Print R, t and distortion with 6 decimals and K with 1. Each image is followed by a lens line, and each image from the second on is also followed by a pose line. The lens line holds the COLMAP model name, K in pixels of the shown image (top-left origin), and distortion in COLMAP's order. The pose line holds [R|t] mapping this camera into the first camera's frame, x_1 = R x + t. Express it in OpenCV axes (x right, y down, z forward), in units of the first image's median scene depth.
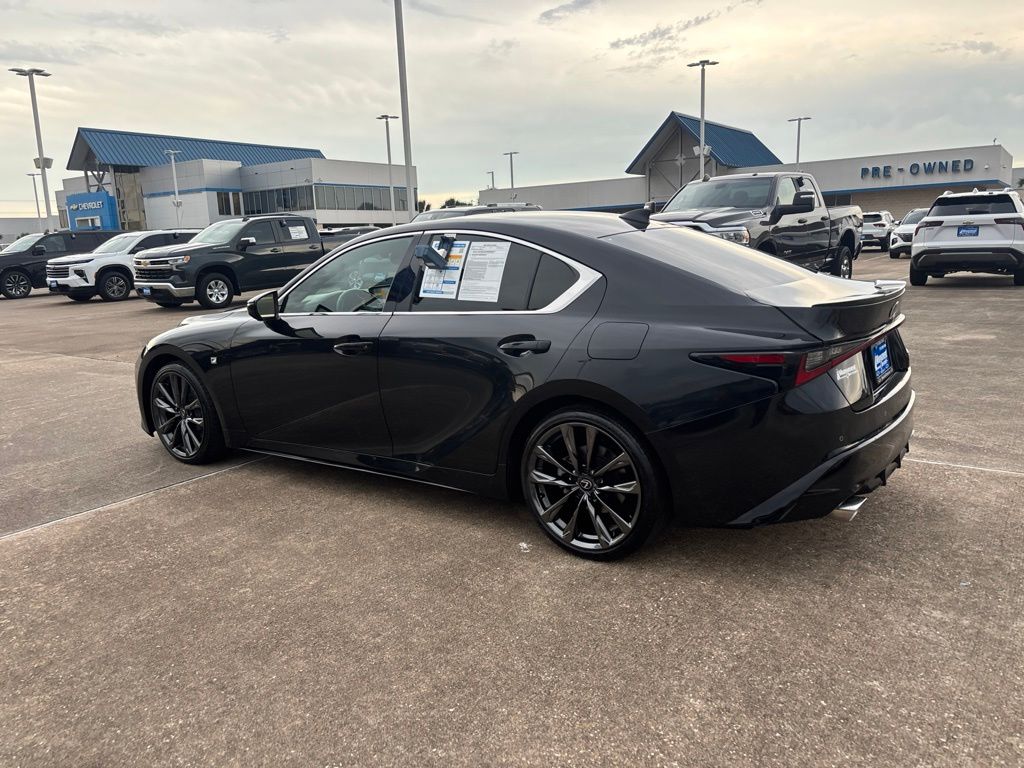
lens RADIAL K [[766.6, 0, 512.0], [0, 766.6, 384.0], [0, 0, 1]] dist [0.052296, -0.045167]
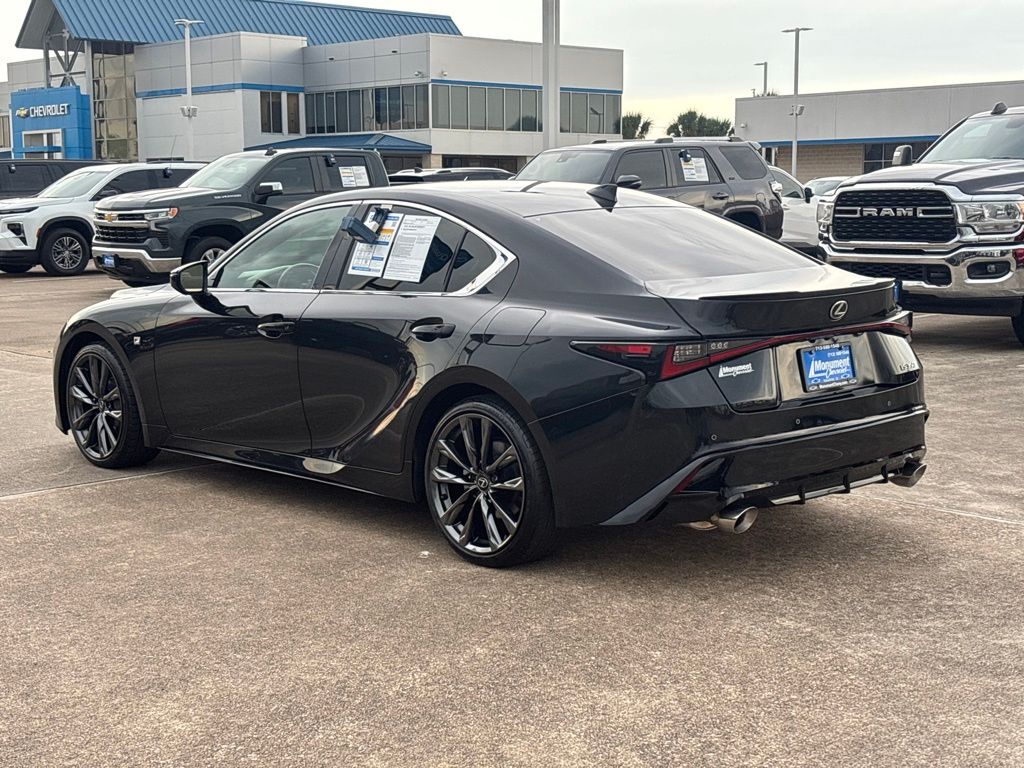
lens RADIAL K [[1508.2, 0, 512.0], [0, 1508.2, 384.0], [0, 0, 1]] dist [0.256321, -0.987925]
pose [[0.980073, 0.057479, -0.190142, 0.328142], [-0.068275, 0.996376, -0.050720, 0.071984], [0.186538, 0.062691, 0.980446, -0.543254]]
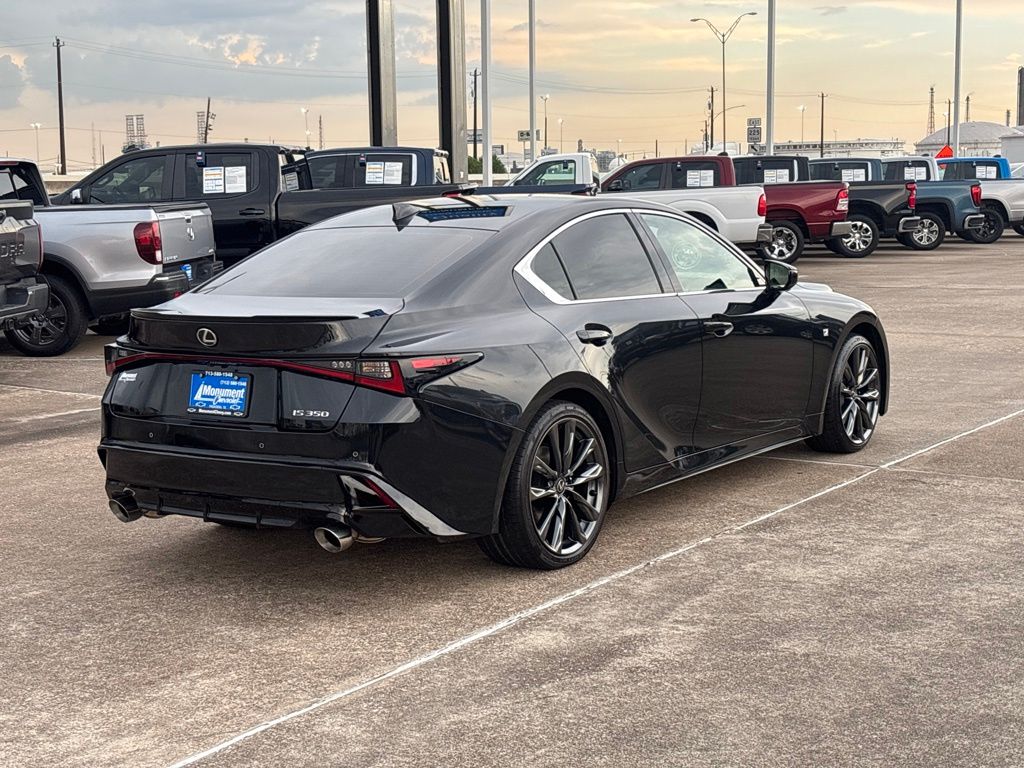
lens RADIAL K [[1508.2, 0, 512.0], [0, 1508.2, 384.0], [0, 0, 1]] dist [0.256321, -0.987925]
pose [[-0.003012, 0.167414, -0.985882, 1.562774], [-0.168284, 0.971741, 0.165527, -0.275588], [0.985734, 0.166406, 0.025246, 0.925373]]
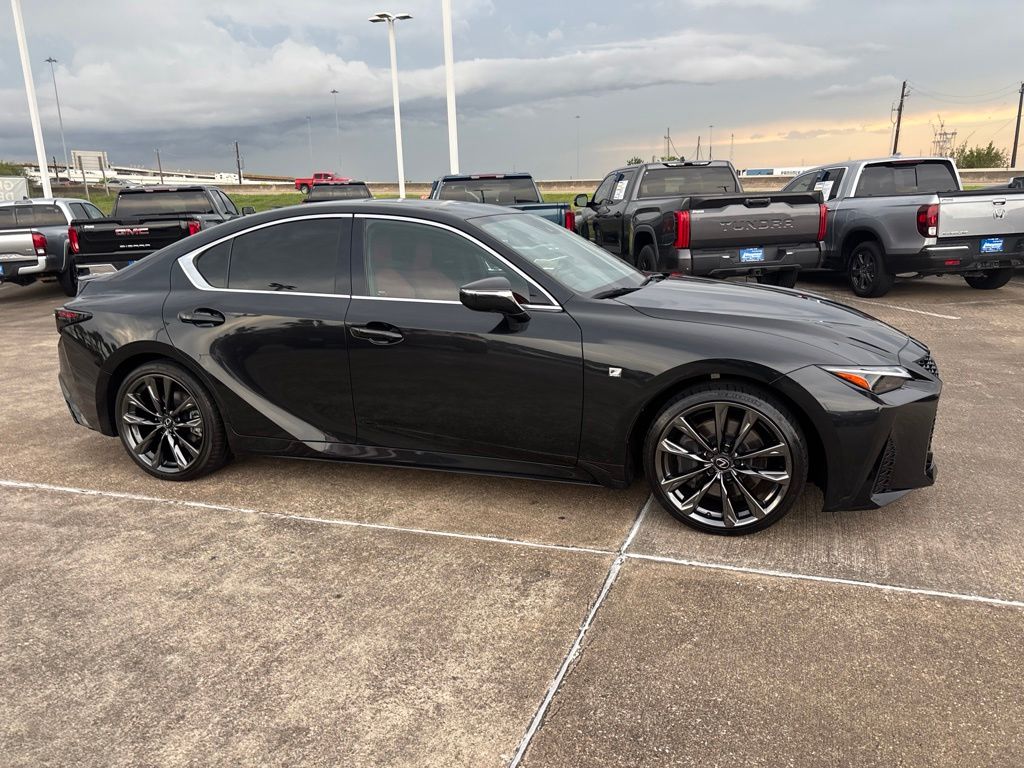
lens RADIAL K [[766.6, 0, 512.0], [0, 766.6, 384.0], [0, 0, 1]] dist [0.052296, -0.045167]
pose [[-0.958176, 0.130447, -0.254722, 0.129207], [0.015480, 0.912393, 0.409023, -0.388552], [0.285762, 0.387973, -0.876252, 1.908700]]
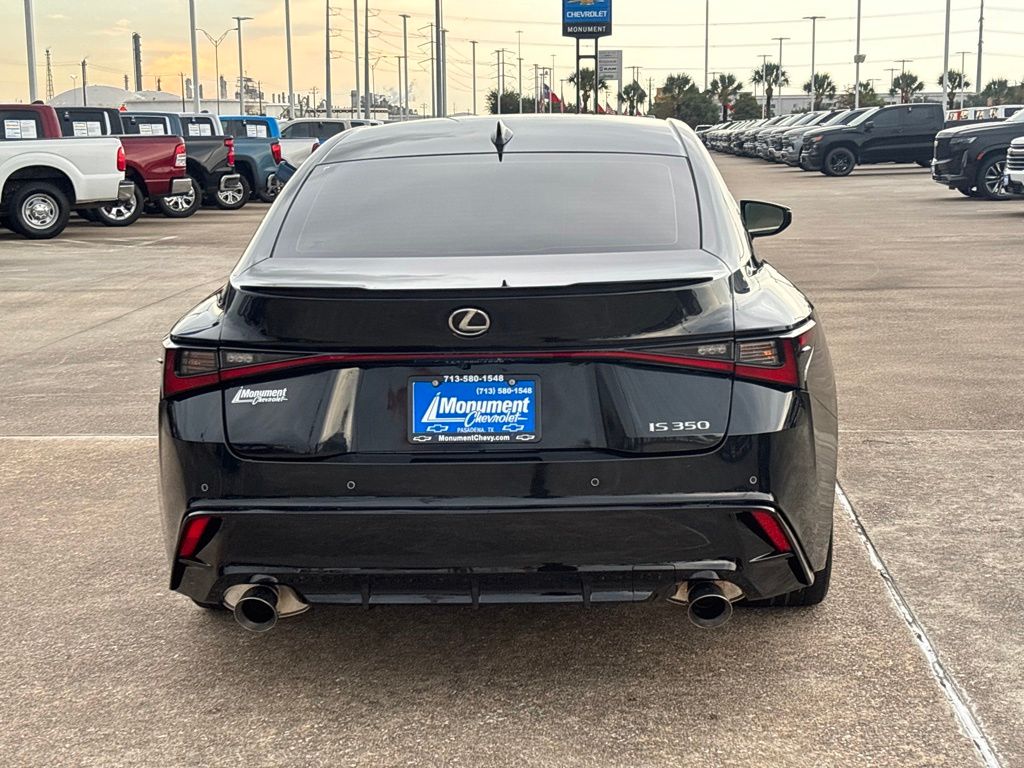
lens RADIAL K [[1508.2, 0, 512.0], [0, 1508.2, 384.0], [0, 0, 1]] dist [0.256321, -0.987925]
pose [[0.522576, 0.167900, -0.835897, 1.012155], [-0.164726, 0.981828, 0.094231, -0.113354], [0.836528, 0.088451, 0.540737, 0.310987]]
